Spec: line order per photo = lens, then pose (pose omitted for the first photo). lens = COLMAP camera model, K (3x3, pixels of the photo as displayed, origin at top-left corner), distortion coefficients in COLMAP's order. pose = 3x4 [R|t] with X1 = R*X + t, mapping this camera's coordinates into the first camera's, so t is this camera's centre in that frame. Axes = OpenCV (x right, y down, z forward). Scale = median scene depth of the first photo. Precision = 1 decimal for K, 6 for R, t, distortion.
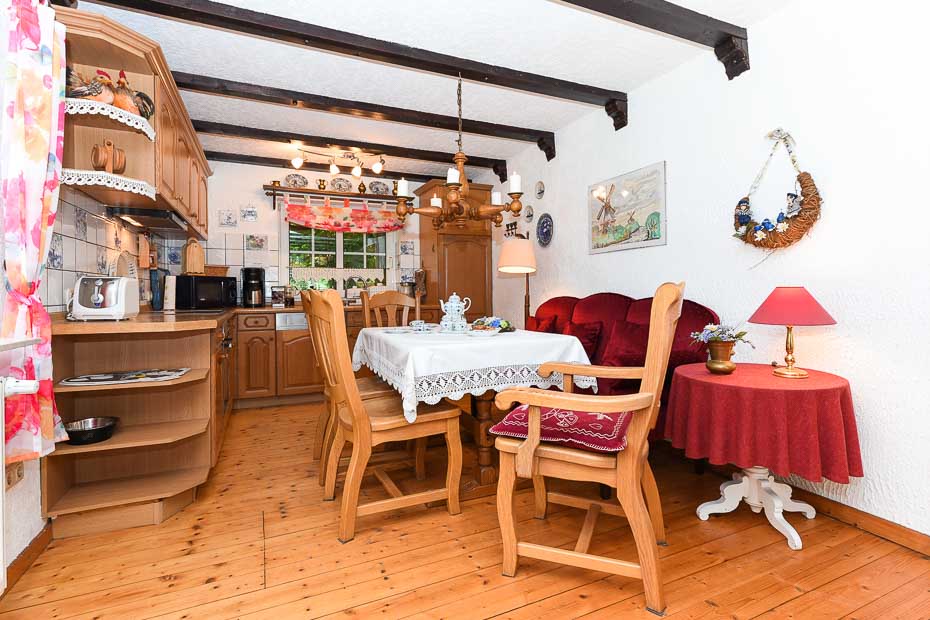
lens RADIAL K [[457.5, 0, 470.0], [0, 457.5, 301.2], [0, 0, 1]] dist [0.002376, 0.000267]
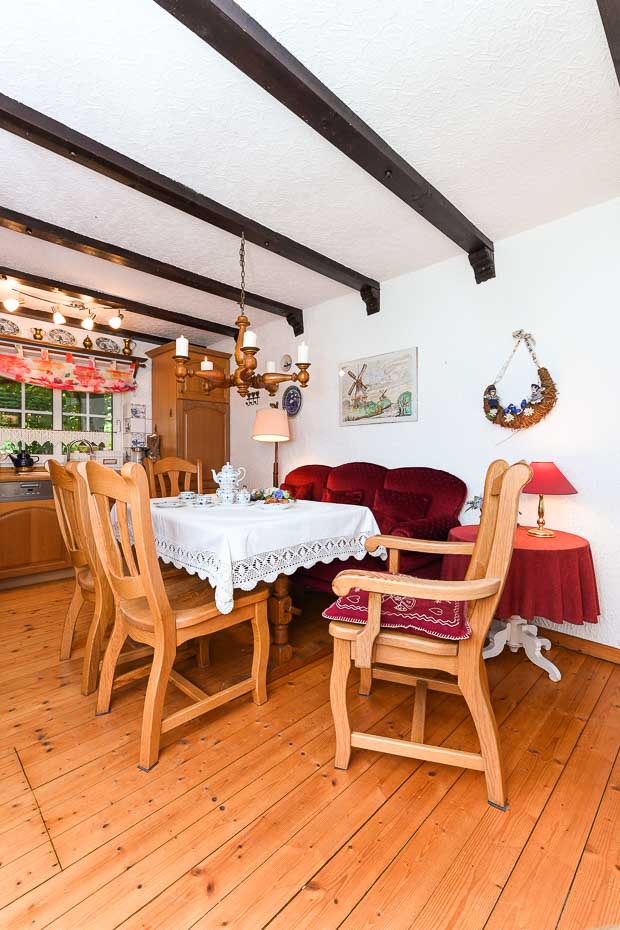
lens RADIAL K [[408.3, 0, 310.0], [0, 408.3, 465.0], [0, 0, 1]] dist [0.001562, -0.000467]
pose [[0.938613, 0.002888, 0.344960, -0.140444], [-0.004726, 0.999979, 0.004485, -0.014564], [-0.344940, -0.005840, 0.938607, 0.116059]]
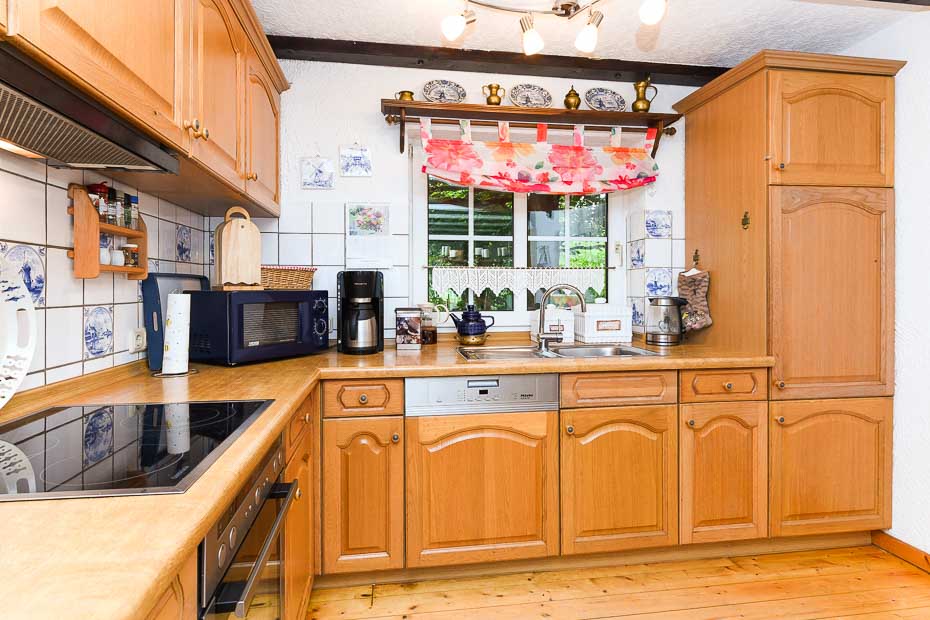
lens RADIAL K [[507.7, 0, 463.6], [0, 507.7, 293.4], [0, 0, 1]] dist [-0.001076, -0.000095]
pose [[0.963129, 0.003347, -0.269019, -0.282486], [-0.006110, 0.999937, -0.009434, -0.055973], [0.268970, 0.010730, 0.963089, 0.644847]]
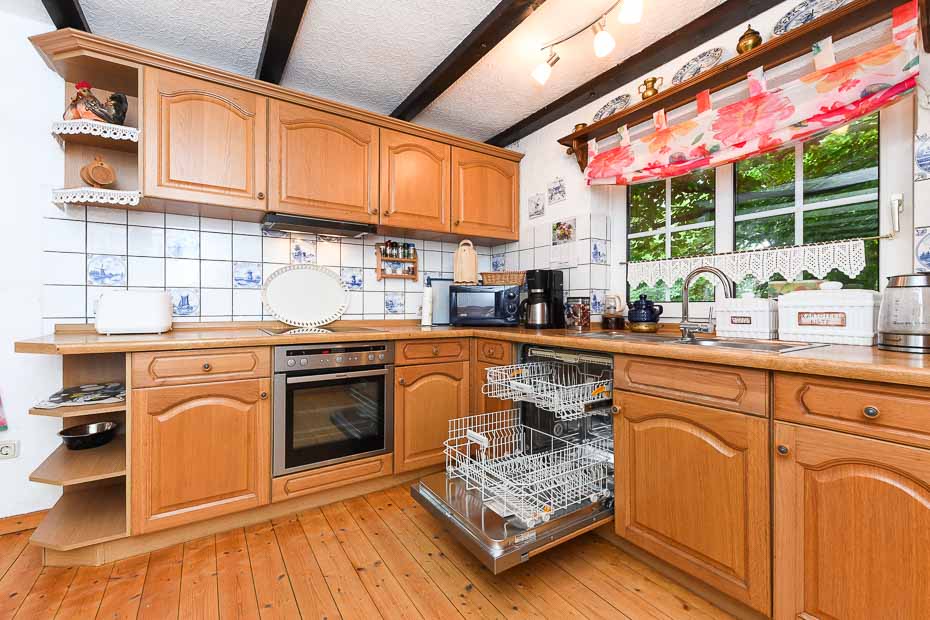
lens RADIAL K [[383.8, 0, 430.3], [0, 383.8, 306.6], [0, 0, 1]] dist [0.000882, 0.000277]
pose [[0.106073, 0.006444, -0.994337, 0.092381], [-0.020427, 0.999782, 0.004300, -0.022358], [0.994148, 0.019855, 0.106182, 0.975292]]
